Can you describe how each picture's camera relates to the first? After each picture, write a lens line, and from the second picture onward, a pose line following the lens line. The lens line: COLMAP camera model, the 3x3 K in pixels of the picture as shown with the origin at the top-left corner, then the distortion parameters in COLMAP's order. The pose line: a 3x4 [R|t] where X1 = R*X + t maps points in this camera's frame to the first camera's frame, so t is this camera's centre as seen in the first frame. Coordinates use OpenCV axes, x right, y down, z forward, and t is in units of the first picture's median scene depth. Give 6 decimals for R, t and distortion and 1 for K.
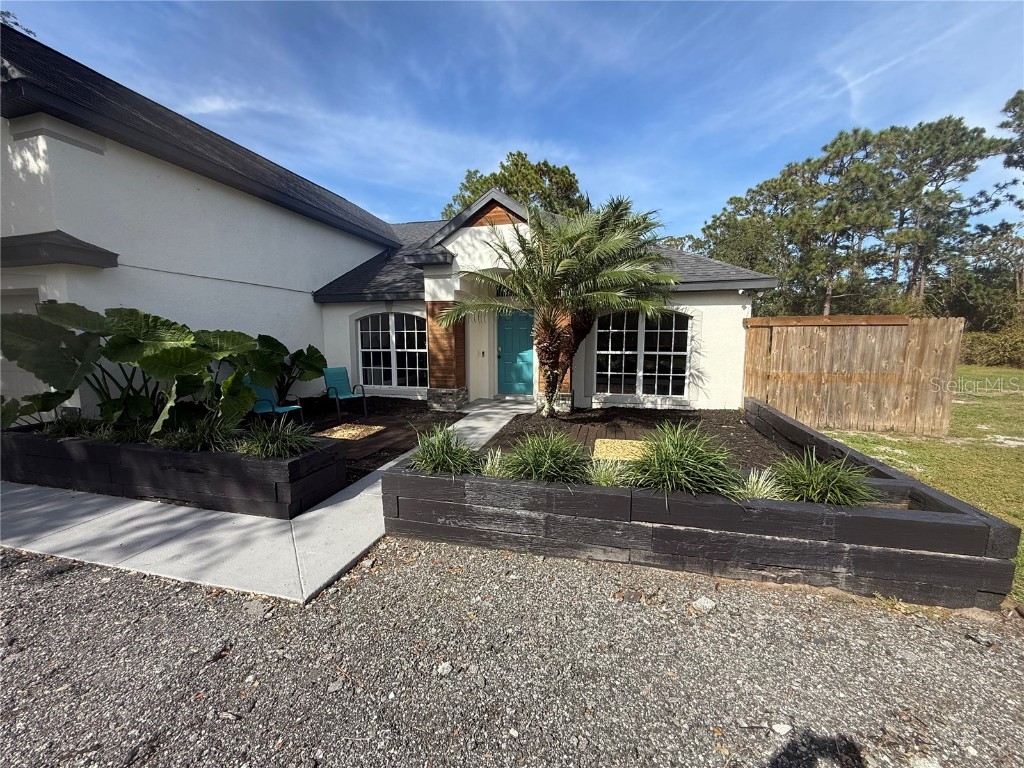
lens RADIAL K [[409.7, 0, 507.6], [0, 409.7, 383.4], [0, 0, 1]] dist [-0.000156, 0.000378]
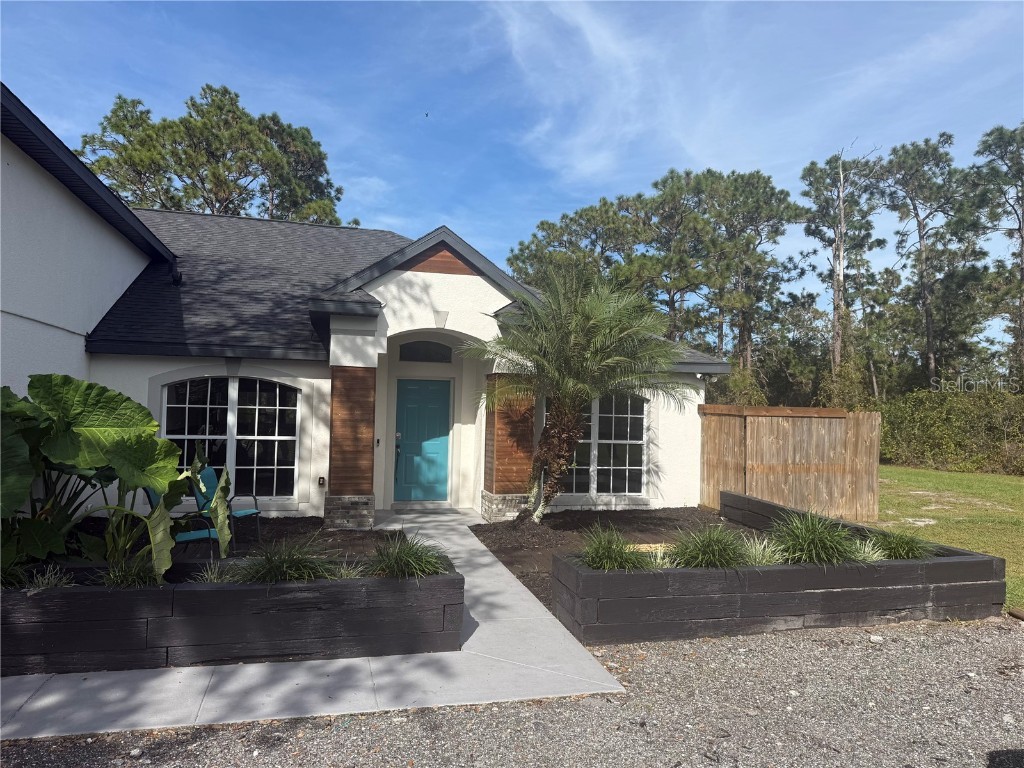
lens RADIAL K [[715.7, 0, 516.8], [0, 715.7, 385.4], [0, 0, 1]] dist [0.136604, -0.211720]
pose [[0.872999, 0.036987, 0.486317, -0.436819], [0.032507, 0.990490, -0.133687, 0.000463], [-0.486637, 0.132517, 0.863495, -0.149891]]
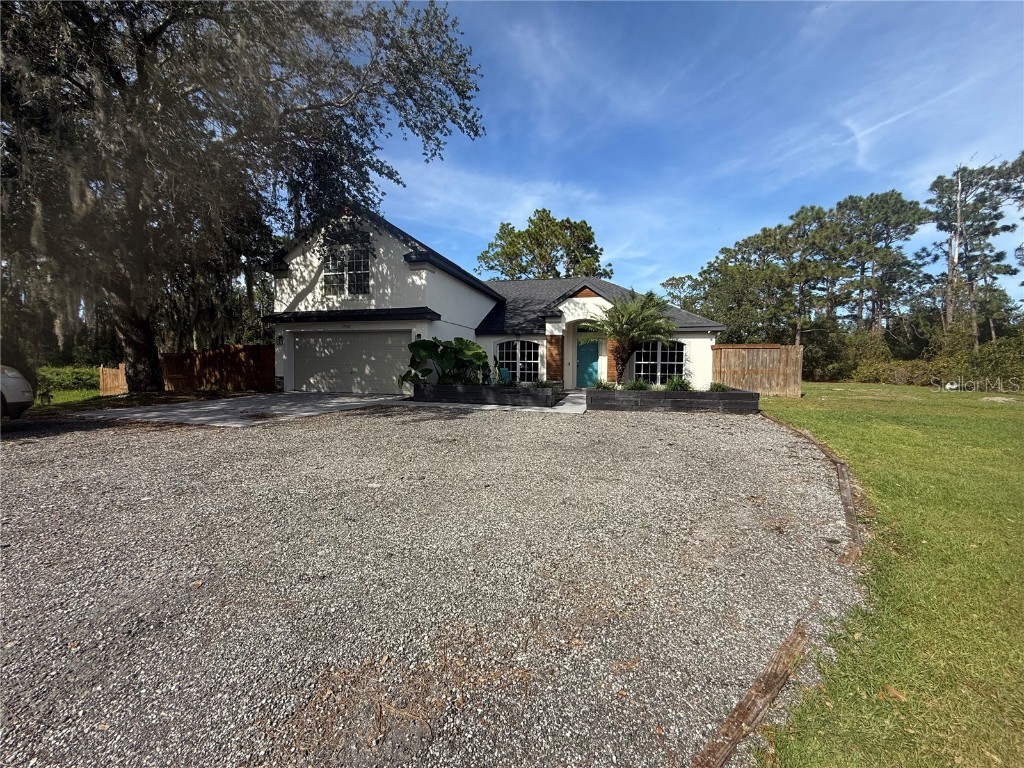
lens RADIAL K [[409.7, 0, 507.6], [0, 409.7, 383.4], [0, 0, 1]] dist [-0.000156, 0.000378]
pose [[0.999921, 0.010252, -0.007305, -0.311645], [-0.010731, 0.997571, -0.068832, 0.136741], [0.006582, 0.068905, 0.997602, -0.768934]]
